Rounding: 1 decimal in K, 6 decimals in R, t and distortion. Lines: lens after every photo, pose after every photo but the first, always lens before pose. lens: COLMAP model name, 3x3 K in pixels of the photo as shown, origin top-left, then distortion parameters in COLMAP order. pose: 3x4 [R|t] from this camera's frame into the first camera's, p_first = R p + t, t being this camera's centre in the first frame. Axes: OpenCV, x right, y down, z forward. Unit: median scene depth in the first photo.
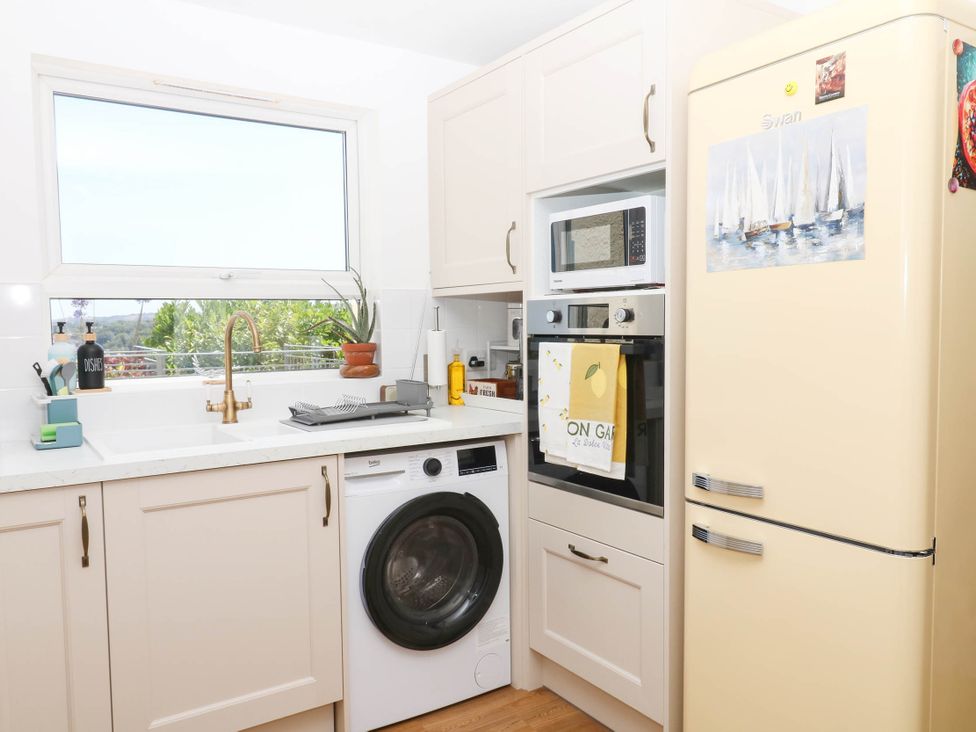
lens RADIAL K [[754.9, 0, 486.5], [0, 754.9, 368.4], [0, 0, 1]] dist [0.006874, -0.001949]
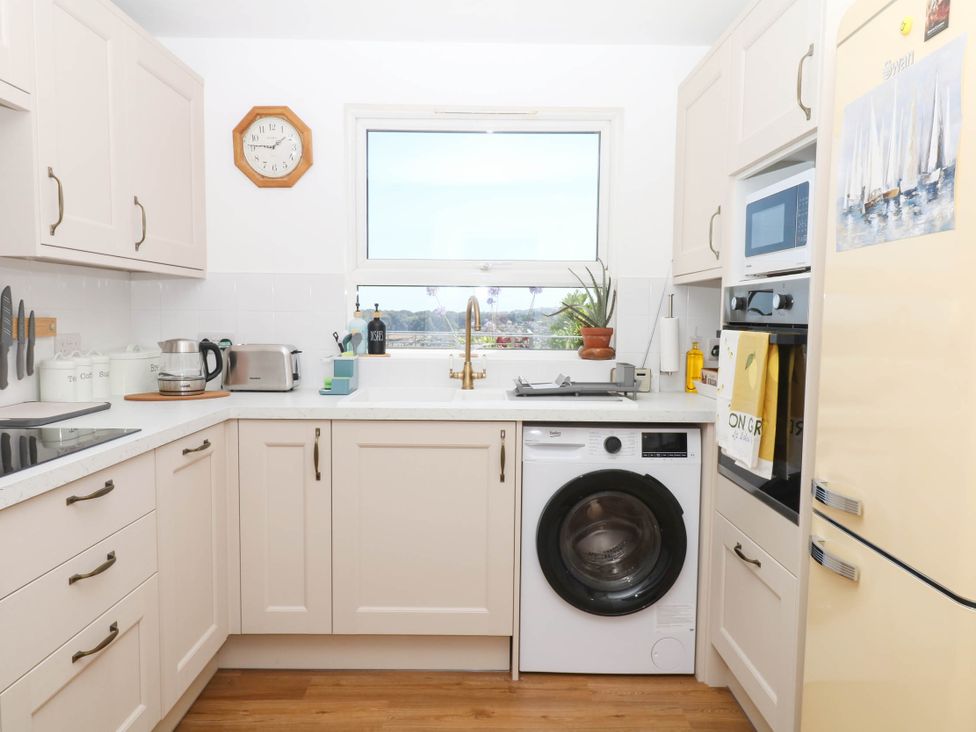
lens RADIAL K [[719.4, 0, 484.7], [0, 719.4, 367.1], [0, 0, 1]] dist [0.005914, -0.005367]
pose [[0.833460, 0.061698, -0.549124, 0.310482], [-0.055268, 0.998072, 0.028254, 0.003561], [0.549809, 0.006801, 0.835263, 0.058983]]
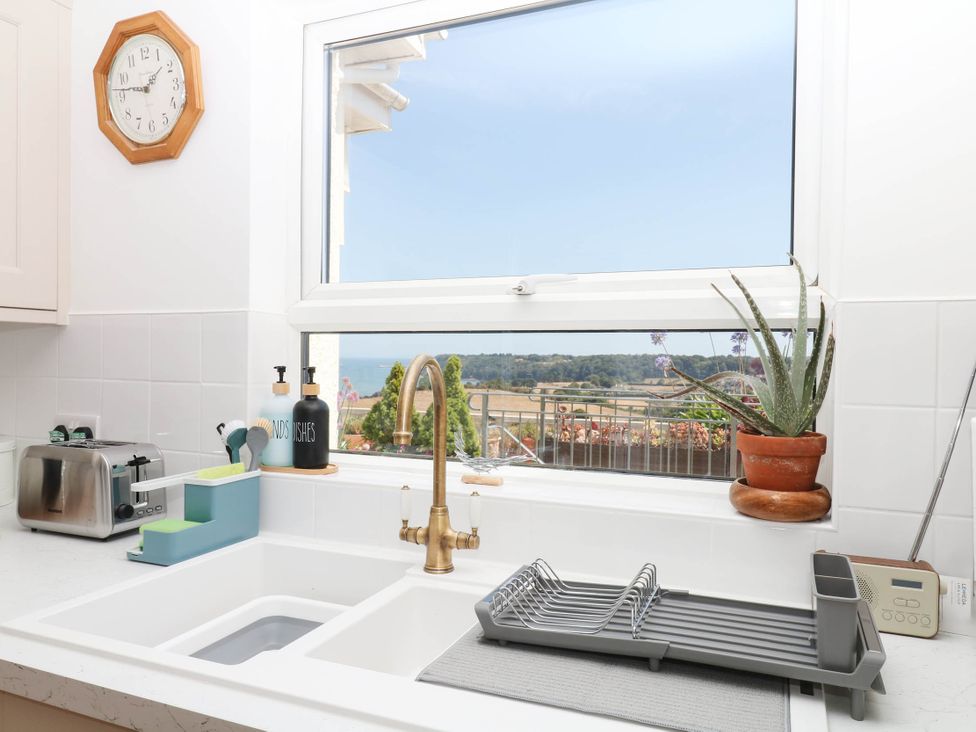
lens RADIAL K [[695.6, 0, 491.3], [0, 695.6, 367.4], [0, 0, 1]] dist [0.002603, -0.001756]
pose [[0.555712, 0.031597, -0.830774, 0.070358], [-0.069138, 0.997573, -0.008306, -0.064366], [0.828495, 0.062053, 0.556547, 0.760380]]
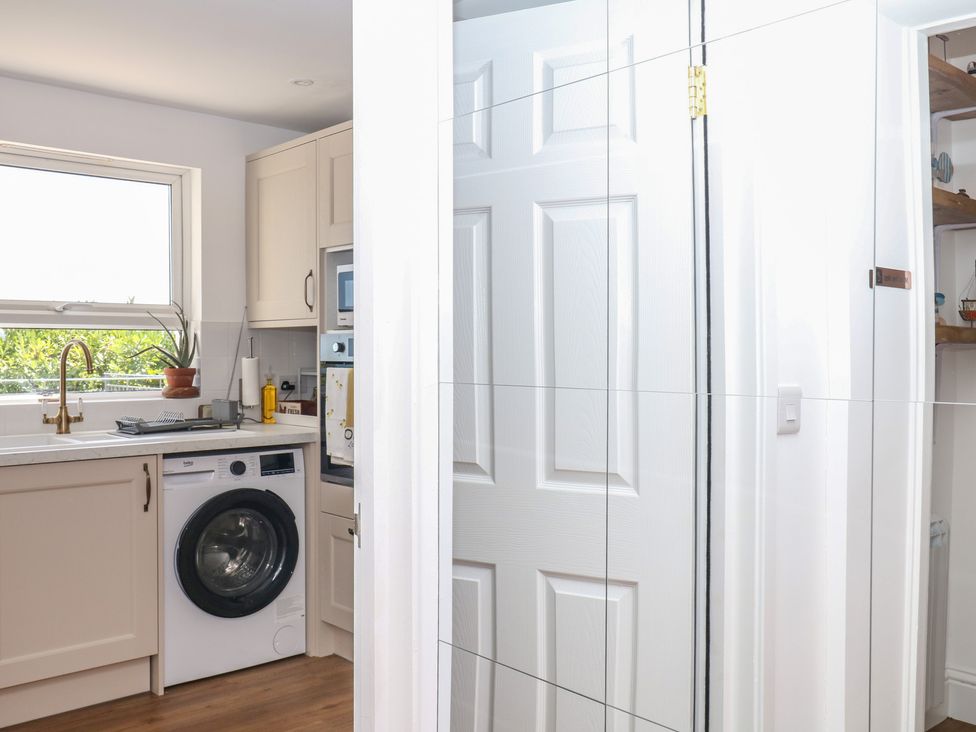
lens RADIAL K [[927.0, 0, 490.9], [0, 927.0, 370.2], [0, 0, 1]] dist [0.017634, 0.002178]
pose [[0.990574, 0.008622, 0.136705, 0.123134], [-0.002941, 0.999126, -0.041708, 0.031884], [-0.136945, 0.040913, 0.989733, -0.538130]]
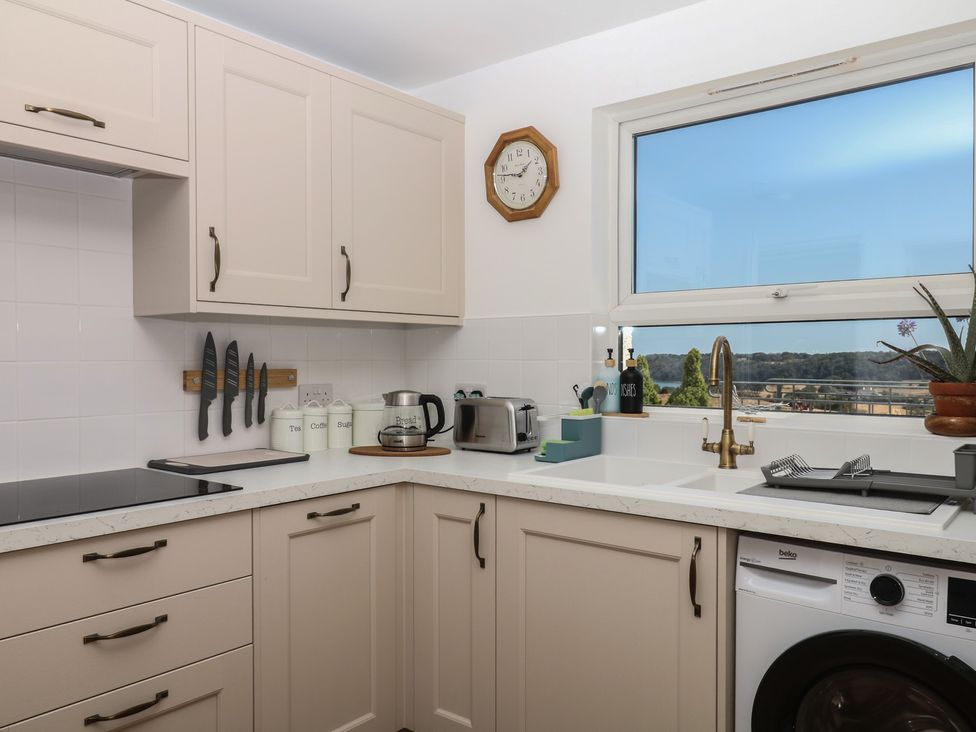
lens RADIAL K [[754.9, 0, 486.5], [0, 754.9, 368.4], [0, 0, 1]] dist [0.006874, -0.001949]
pose [[0.299557, 0.027428, -0.953684, 0.385920], [-0.061568, 0.998059, 0.009365, -0.030527], [0.952090, 0.055911, 0.300664, 0.483421]]
